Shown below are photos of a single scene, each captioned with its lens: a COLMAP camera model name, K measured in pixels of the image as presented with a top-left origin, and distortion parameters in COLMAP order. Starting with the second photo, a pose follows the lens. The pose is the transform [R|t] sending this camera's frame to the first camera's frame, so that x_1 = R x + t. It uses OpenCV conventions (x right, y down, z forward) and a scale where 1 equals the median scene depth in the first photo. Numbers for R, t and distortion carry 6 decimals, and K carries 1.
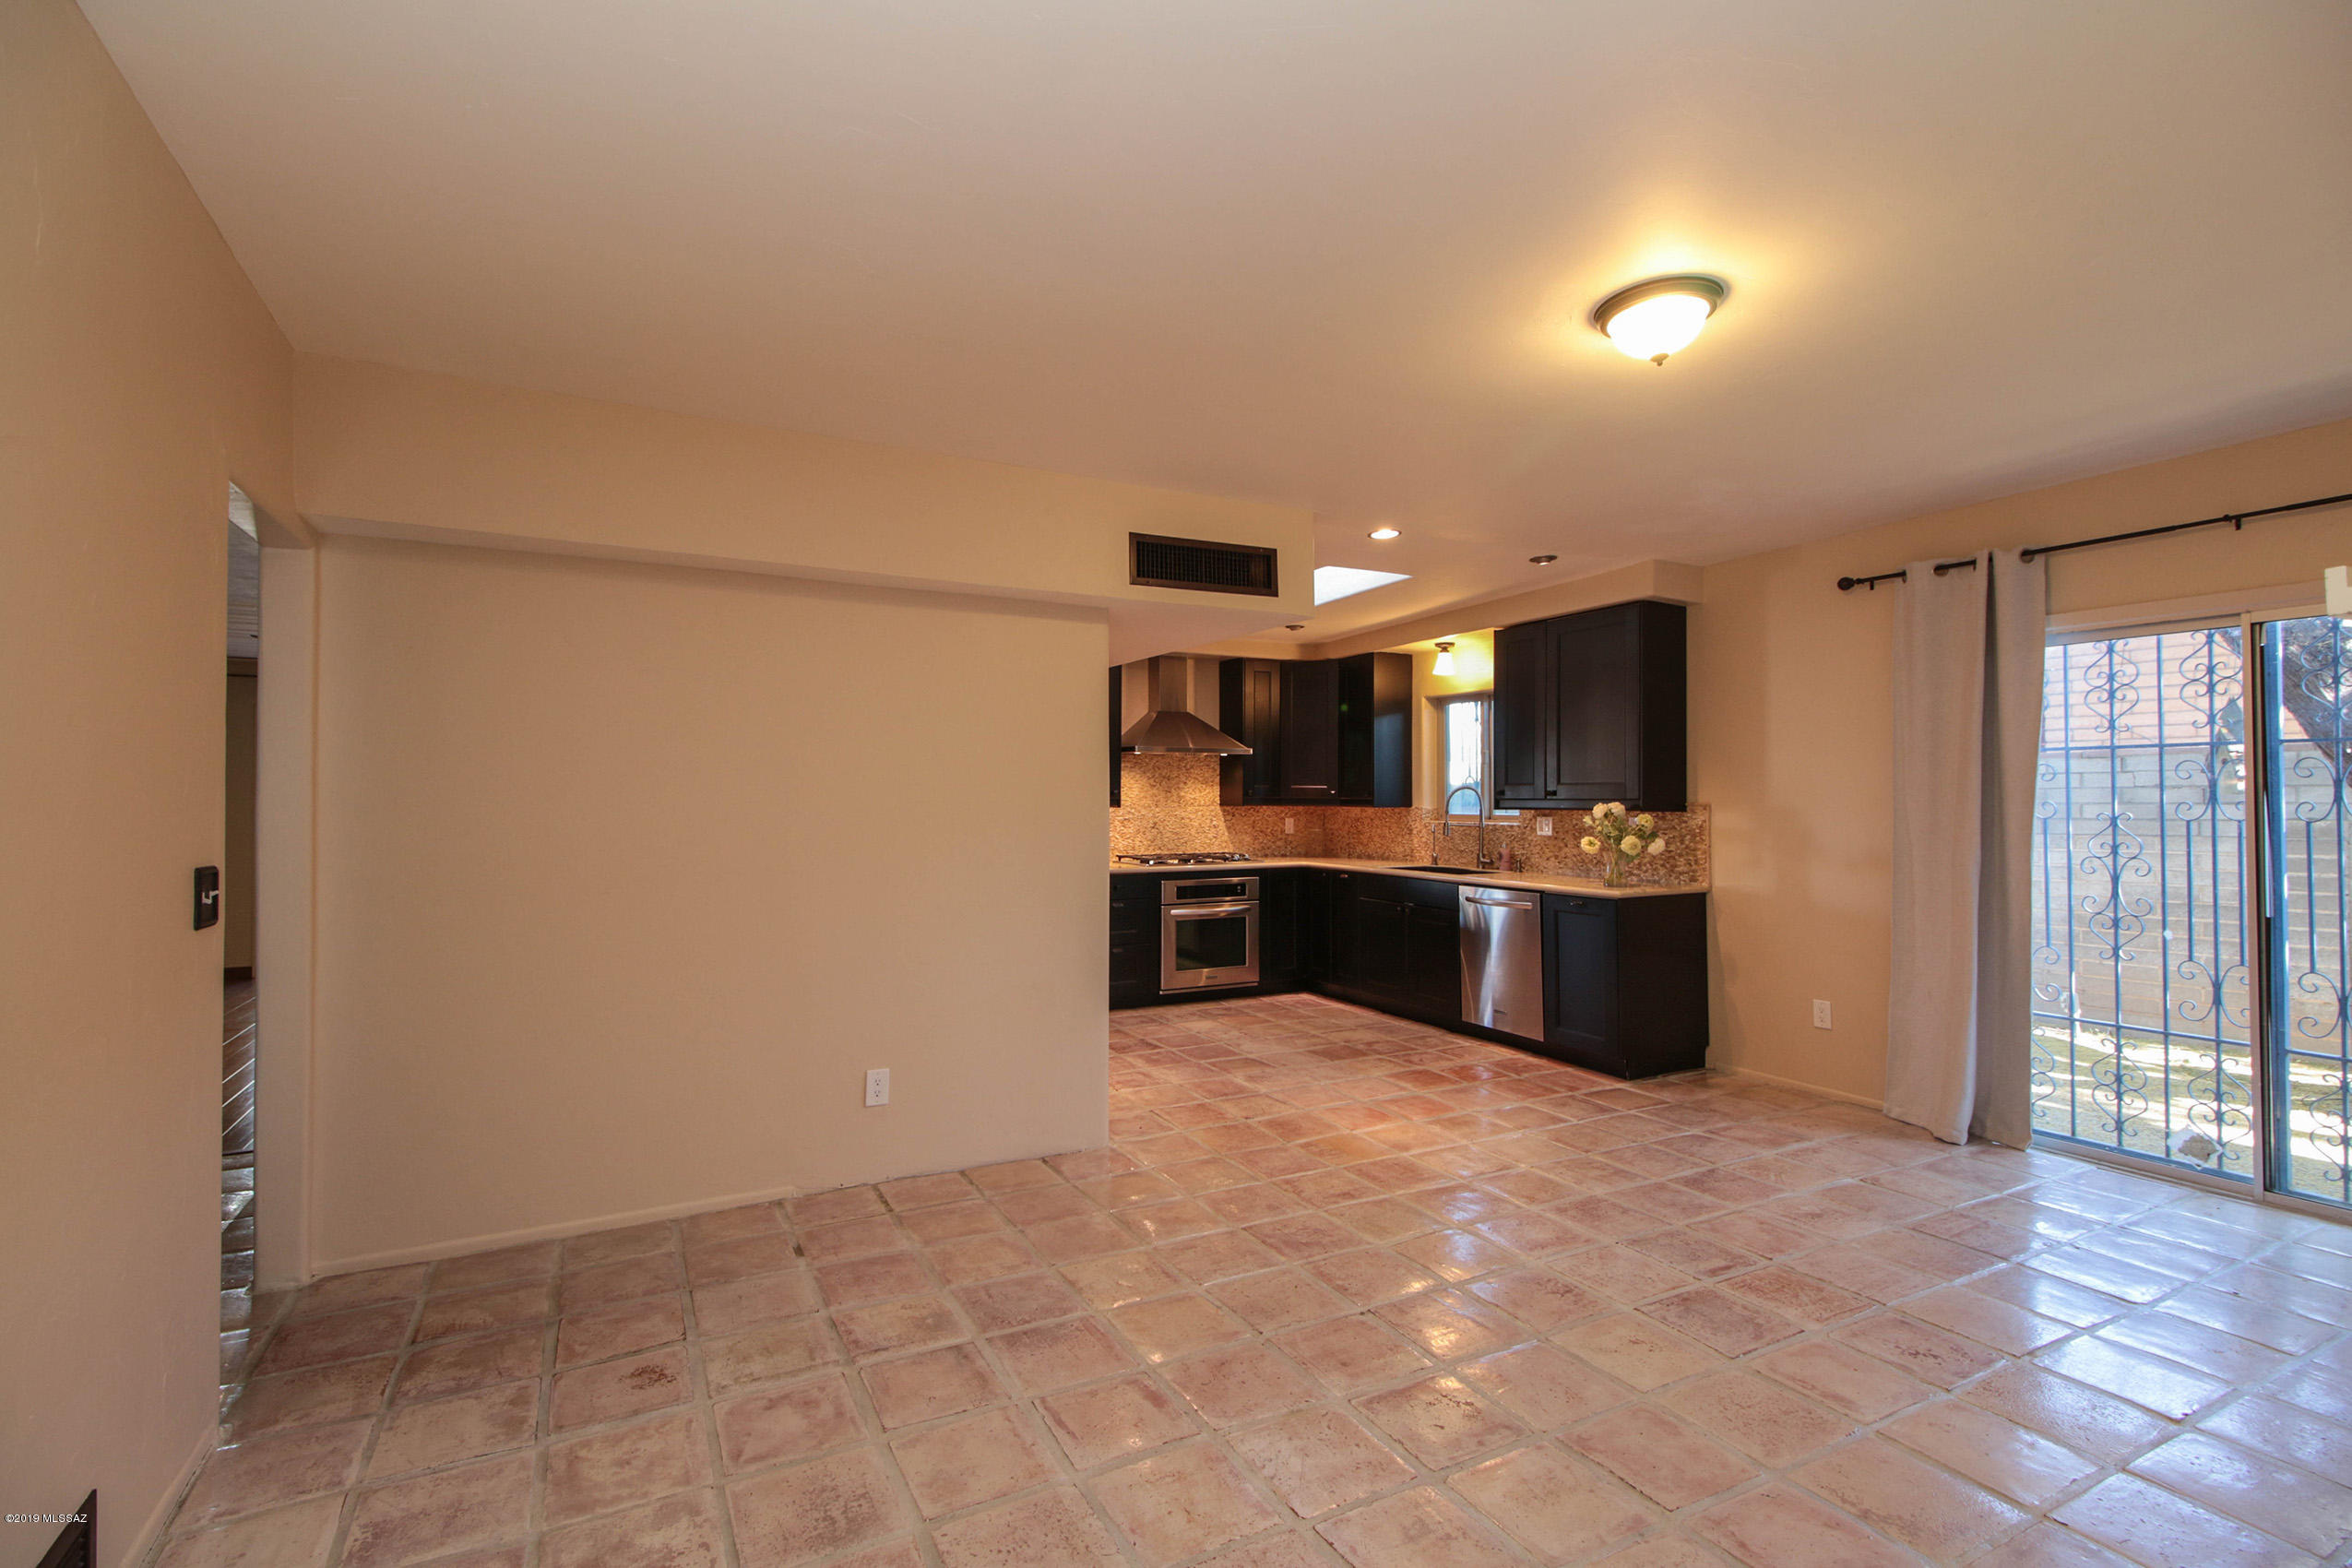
lens RADIAL K [[1066.0, 0, 1173.9], [0, 1066.0, 772.5], [0, 0, 1]] dist [-0.000045, -0.000150]
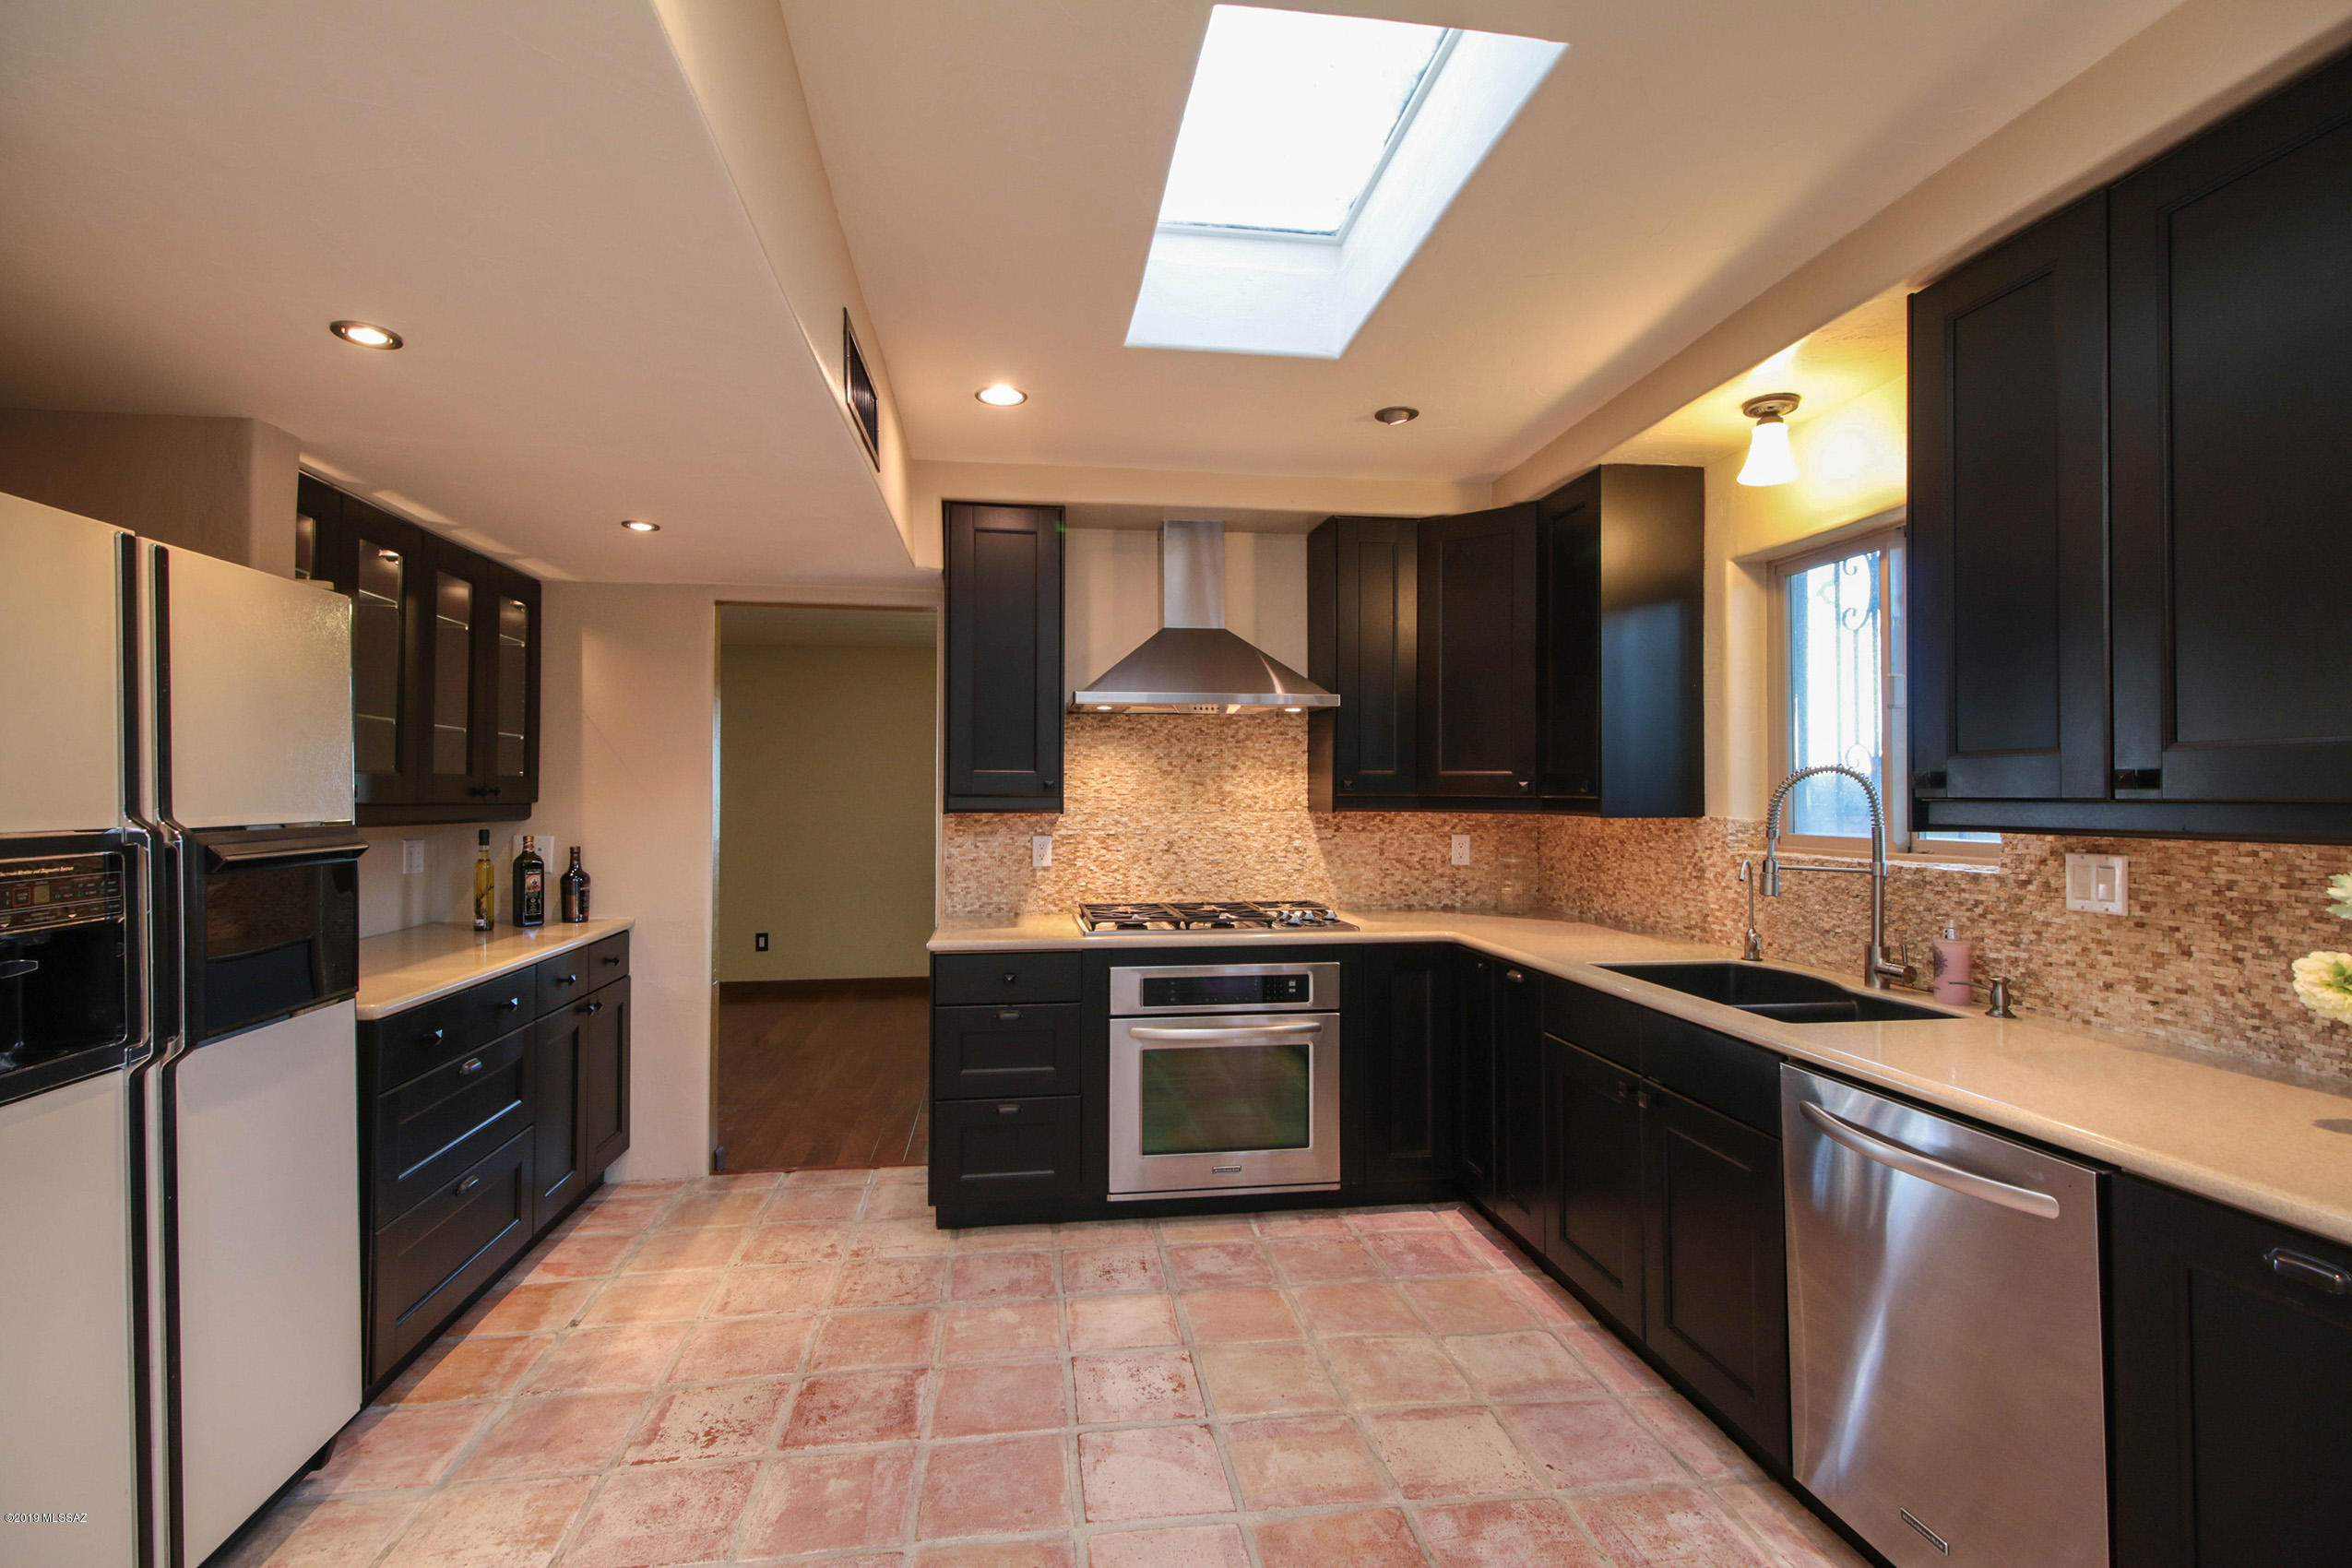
lens RADIAL K [[1066.0, 0, 1173.9], [0, 1066.0, 772.5], [0, 0, 1]] dist [-0.000045, -0.000150]
pose [[0.940323, -0.005689, -0.340236, 0.173083], [0.006011, 0.999982, -0.000107, 0.013347], [0.340231, -0.001945, 0.940340, 0.533153]]
